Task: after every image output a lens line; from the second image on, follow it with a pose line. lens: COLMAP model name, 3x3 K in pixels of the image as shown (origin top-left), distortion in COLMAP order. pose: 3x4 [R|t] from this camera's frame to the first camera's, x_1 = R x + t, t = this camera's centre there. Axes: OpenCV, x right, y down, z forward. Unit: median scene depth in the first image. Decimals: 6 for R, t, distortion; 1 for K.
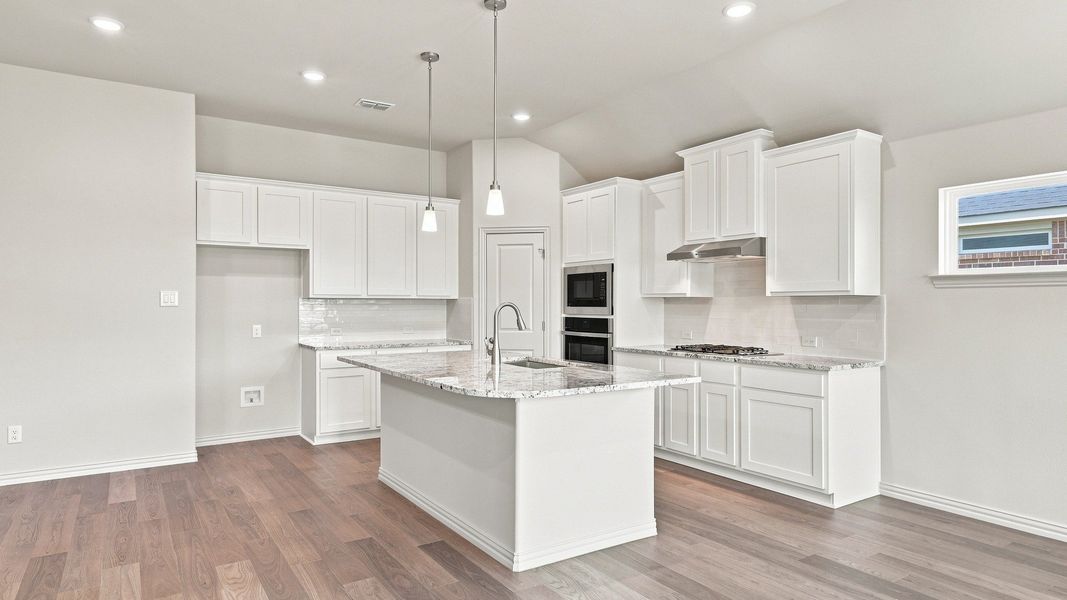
lens RADIAL K [[621.6, 0, 533.5], [0, 621.6, 300.0], [0, 0, 1]] dist [0.005933, 0.000558]
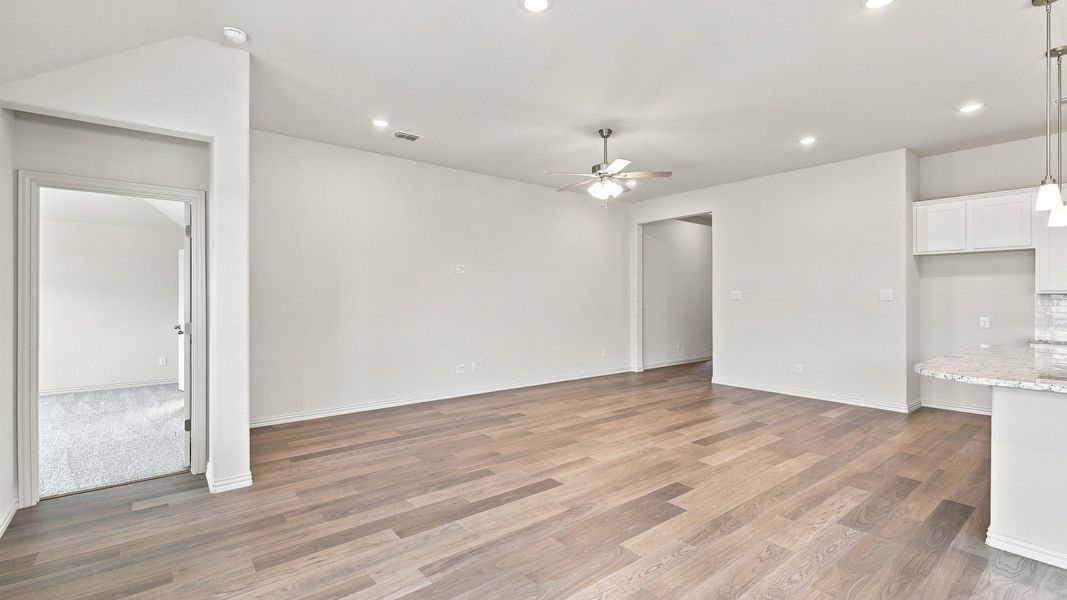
lens RADIAL K [[467.5, 0, 533.3], [0, 467.5, 297.2], [0, 0, 1]] dist [0.004816, 0.000266]
pose [[0.094471, -0.004312, -0.995518, 0.404994], [0.003756, 0.999985, -0.003975, 0.002691], [0.995521, -0.003364, 0.094486, 0.075308]]
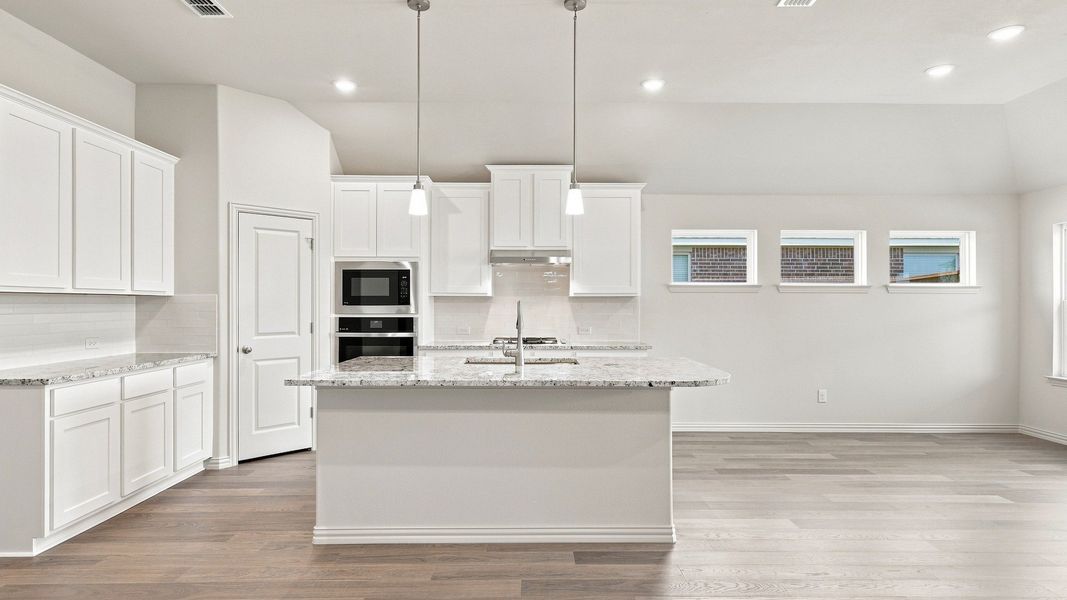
lens RADIAL K [[587.9, 0, 533.5], [0, 587.9, 300.0], [0, 0, 1]] dist [0.011819, 0.000521]
pose [[0.542152, 0.002782, 0.840276, -0.602846], [-0.006314, 0.999980, 0.000763, 0.000450], [-0.840257, -0.005719, 0.542158, 0.361064]]
